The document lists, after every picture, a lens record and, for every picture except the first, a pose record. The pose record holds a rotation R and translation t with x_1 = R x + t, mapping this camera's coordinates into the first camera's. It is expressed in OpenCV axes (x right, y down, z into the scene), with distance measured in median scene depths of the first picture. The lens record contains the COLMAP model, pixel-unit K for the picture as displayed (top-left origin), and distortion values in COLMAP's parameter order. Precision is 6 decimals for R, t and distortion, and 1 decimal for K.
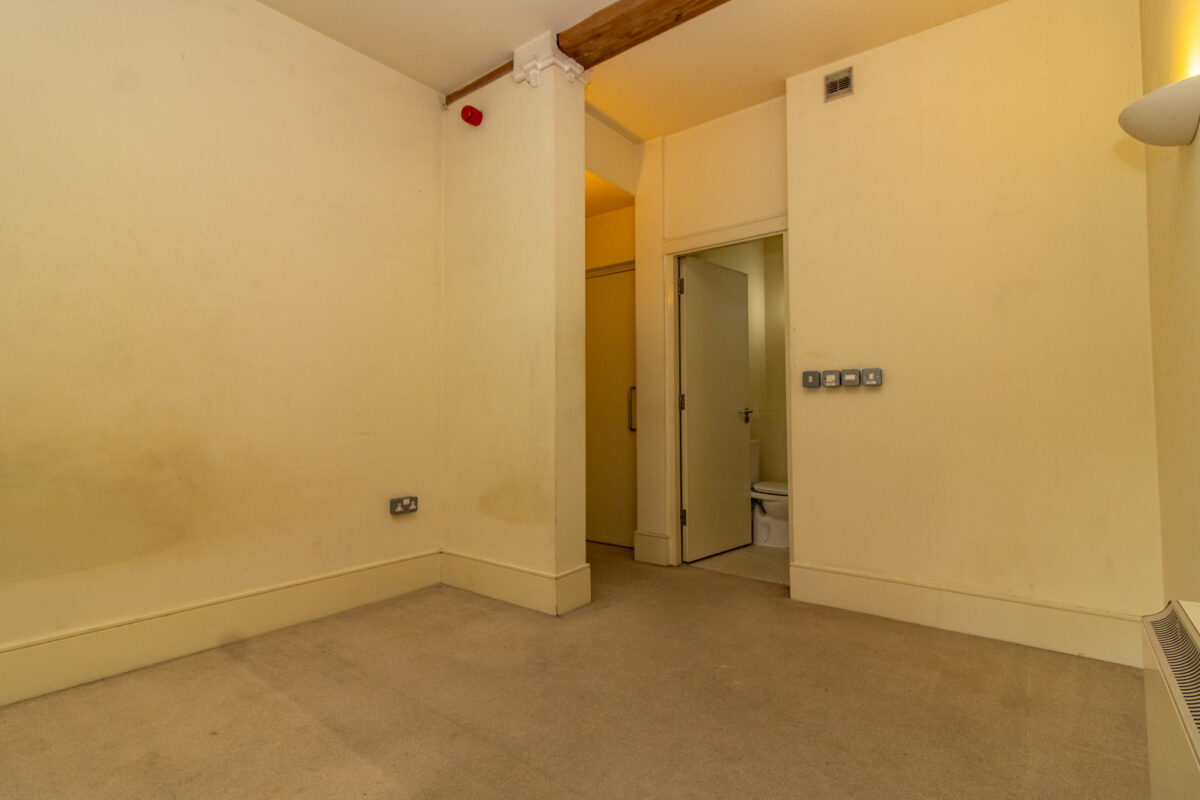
lens RADIAL K [[565.6, 0, 598.9], [0, 565.6, 385.3], [0, 0, 1]] dist [0.004257, -0.000209]
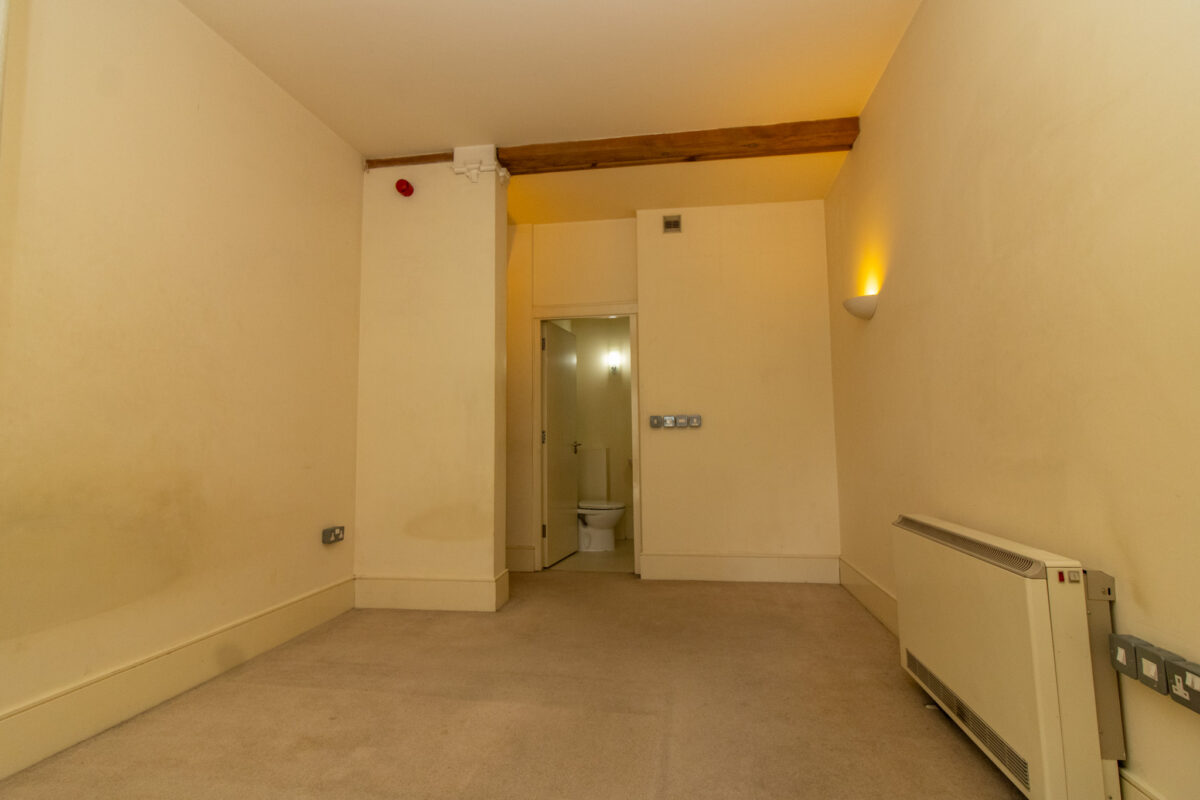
lens RADIAL K [[565.6, 0, 598.9], [0, 565.6, 385.3], [0, 0, 1]] dist [0.004257, -0.000209]
pose [[0.876479, 0.043430, 0.479477, -0.439860], [-0.015326, 0.997935, -0.062375, -0.010381], [-0.481196, 0.047322, 0.875335, -0.191120]]
